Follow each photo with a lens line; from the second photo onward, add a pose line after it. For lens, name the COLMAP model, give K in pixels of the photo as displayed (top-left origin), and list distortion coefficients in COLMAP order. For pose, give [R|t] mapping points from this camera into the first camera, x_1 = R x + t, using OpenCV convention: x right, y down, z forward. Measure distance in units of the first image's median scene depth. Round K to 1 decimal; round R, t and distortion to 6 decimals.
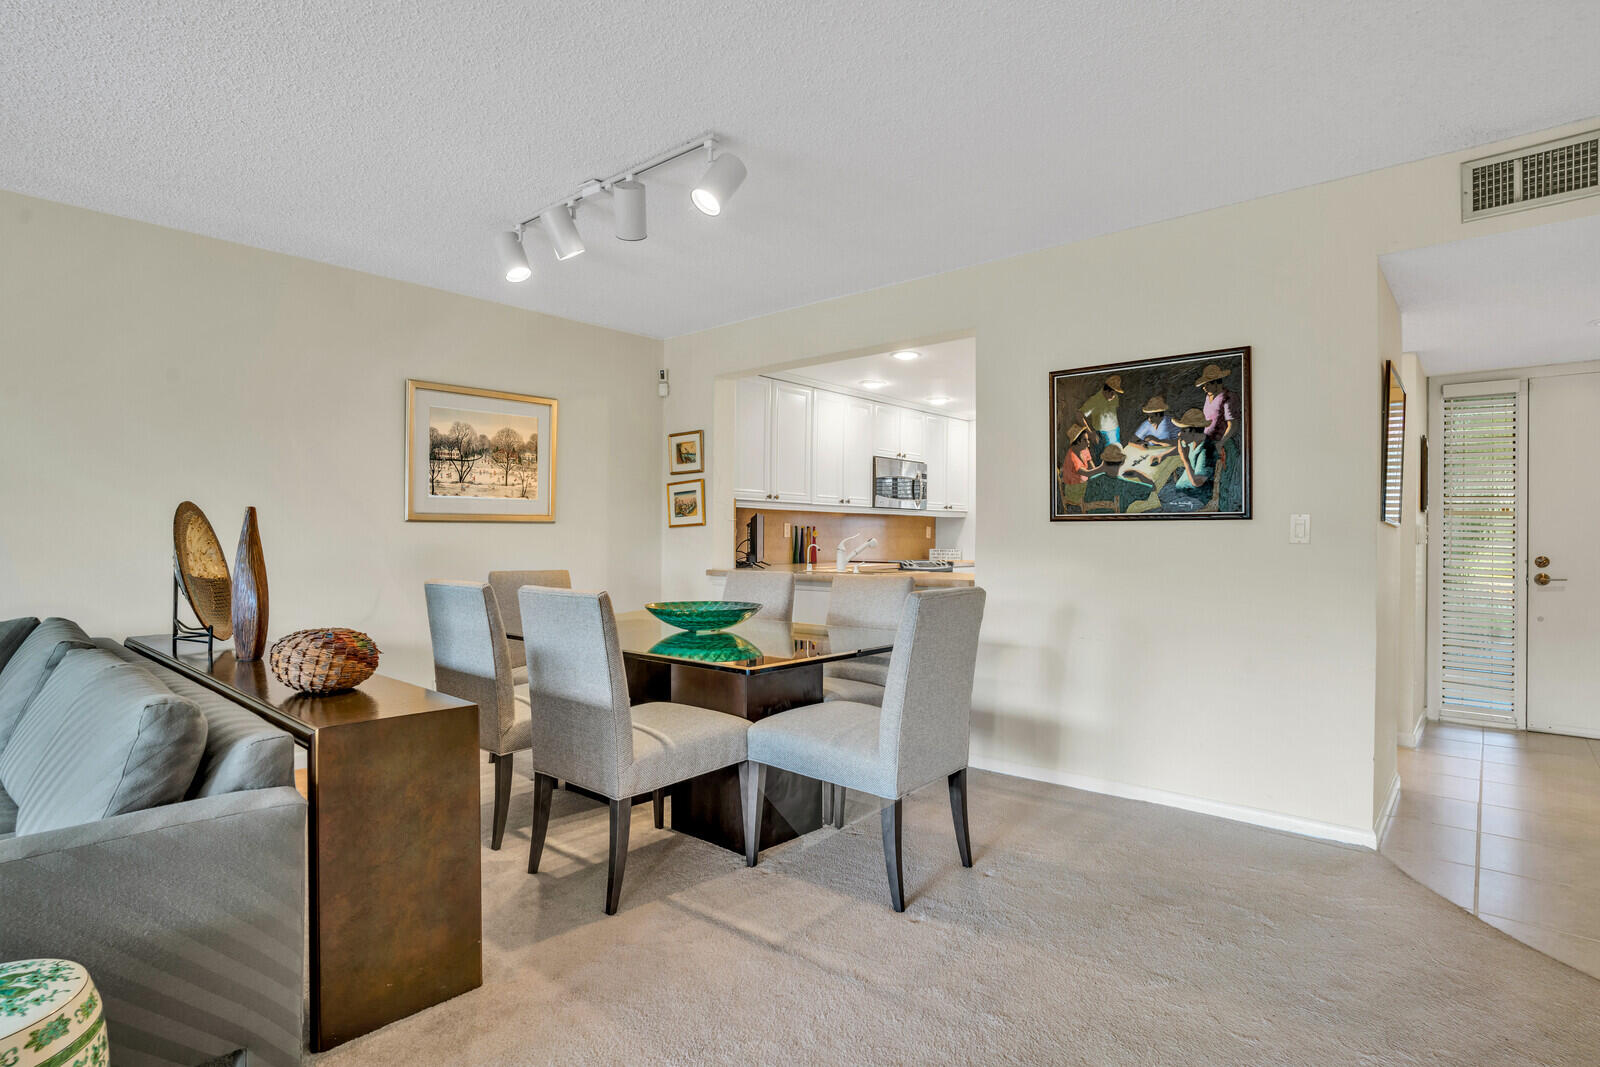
lens RADIAL K [[796.7, 0, 790.9], [0, 796.7, 538.4], [0, 0, 1]] dist [-0.036944, 0.012452]
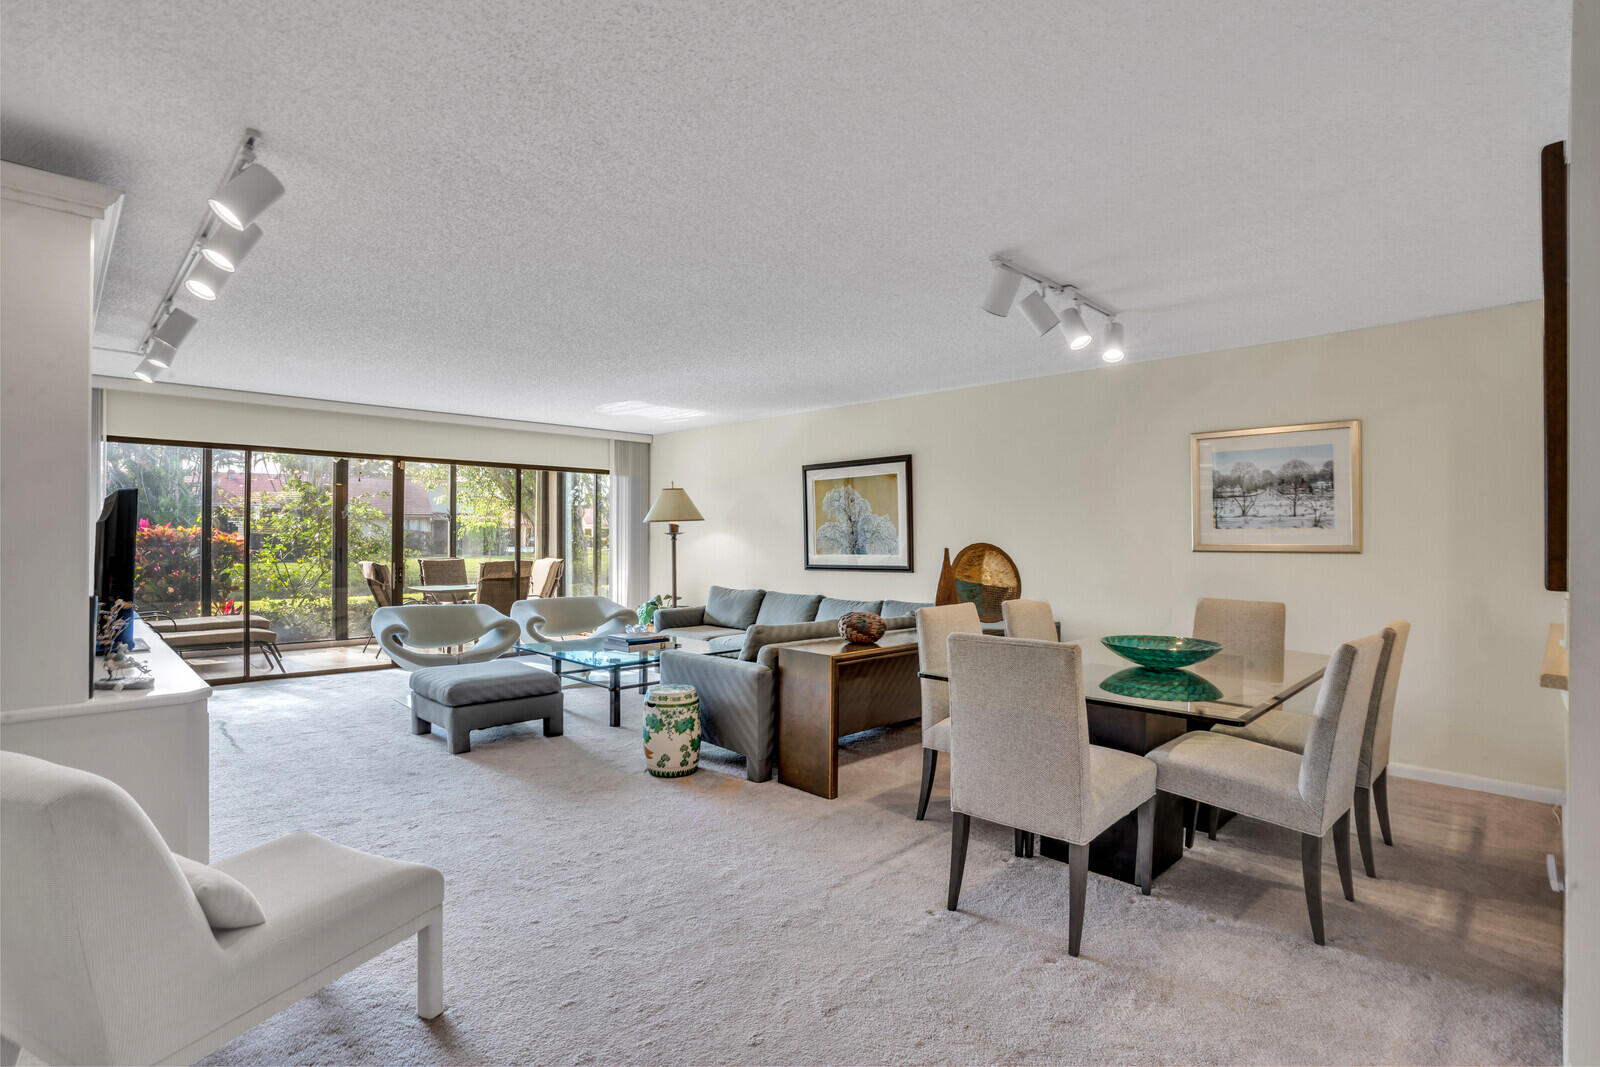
lens RADIAL K [[796.7, 0, 793.1], [0, 796.7, 537.7], [0, 0, 1]] dist [-0.036944, 0.012452]
pose [[-0.050282, -0.004554, -0.998725, 0.841779], [-0.007835, 0.999961, -0.004165, -0.039419], [0.998704, 0.007616, -0.050316, 0.531430]]
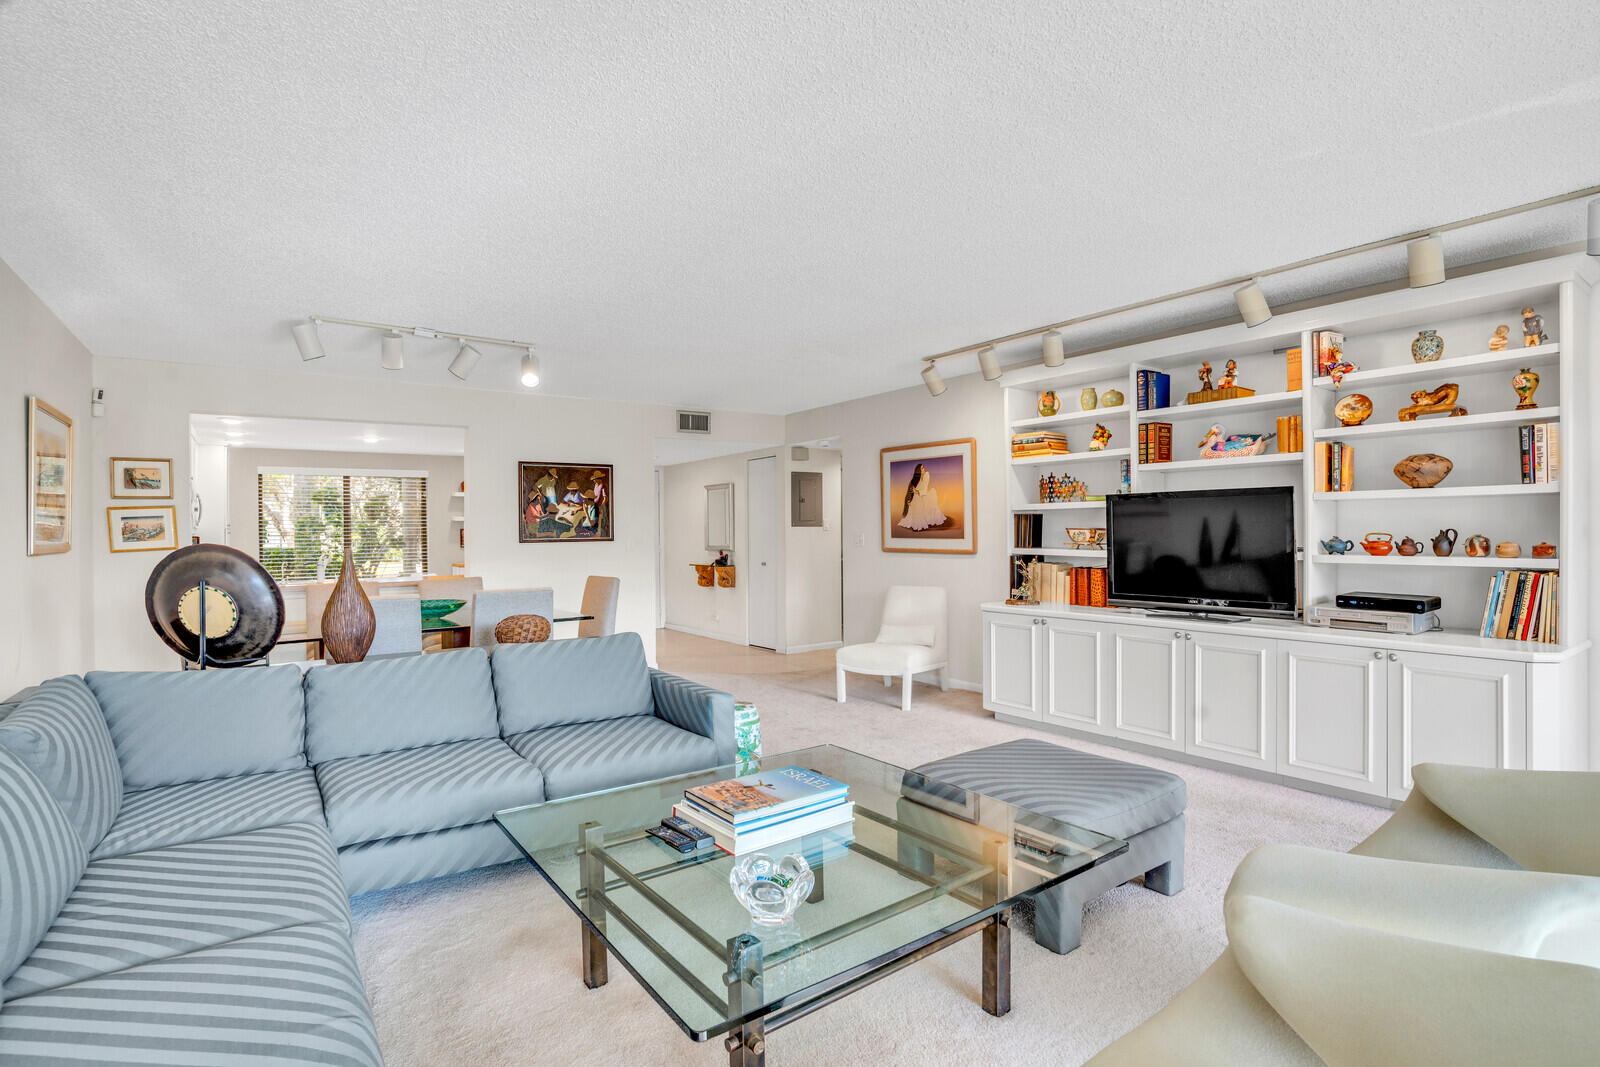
lens RADIAL K [[796.7, 0, 807.7], [0, 796.7, 529.7], [0, 0, 1]] dist [-0.036944, 0.012452]
pose [[0.237976, -0.006756, 0.971248, -1.292155], [0.015234, 0.999879, 0.003222, -0.047900], [-0.971152, 0.014029, 0.238050, -0.077642]]
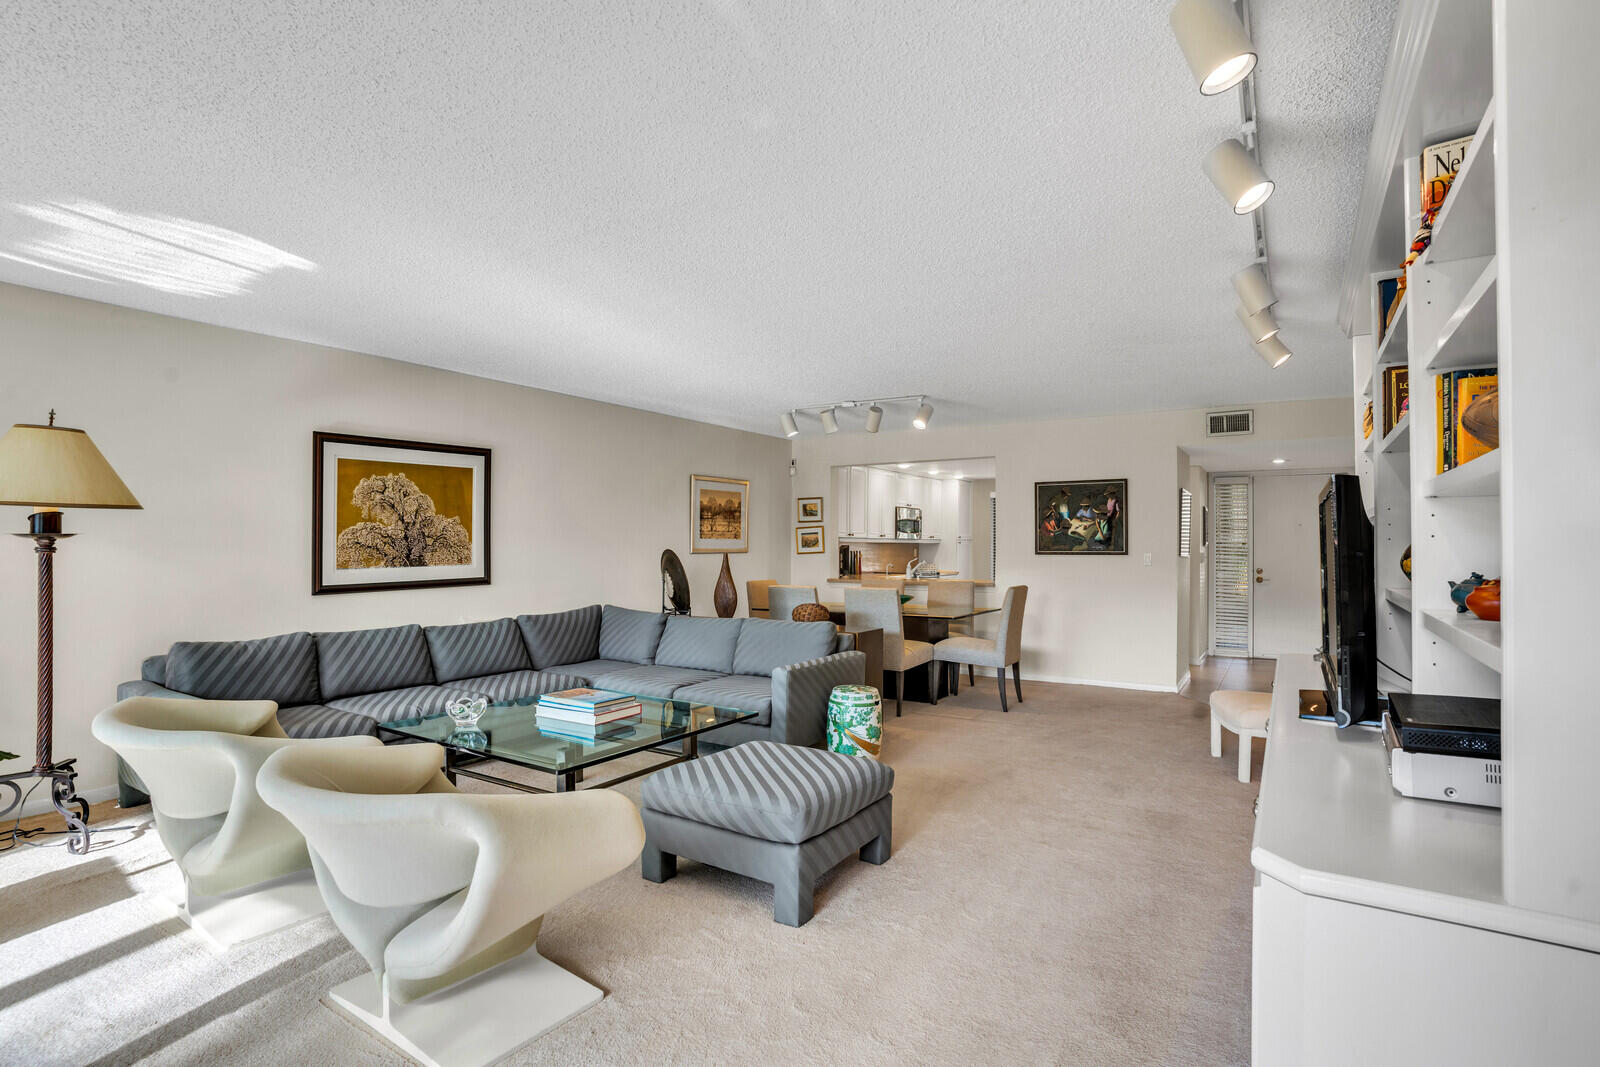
lens RADIAL K [[796.7, 0, 797.1], [0, 796.7, 542.6], [0, 0, 1]] dist [-0.036944, 0.012452]
pose [[0.986189, -0.001953, 0.165614, -0.633964], [0.003038, 0.999976, -0.006297, -0.040939], [-0.165598, 0.006713, 0.986171, -0.947543]]
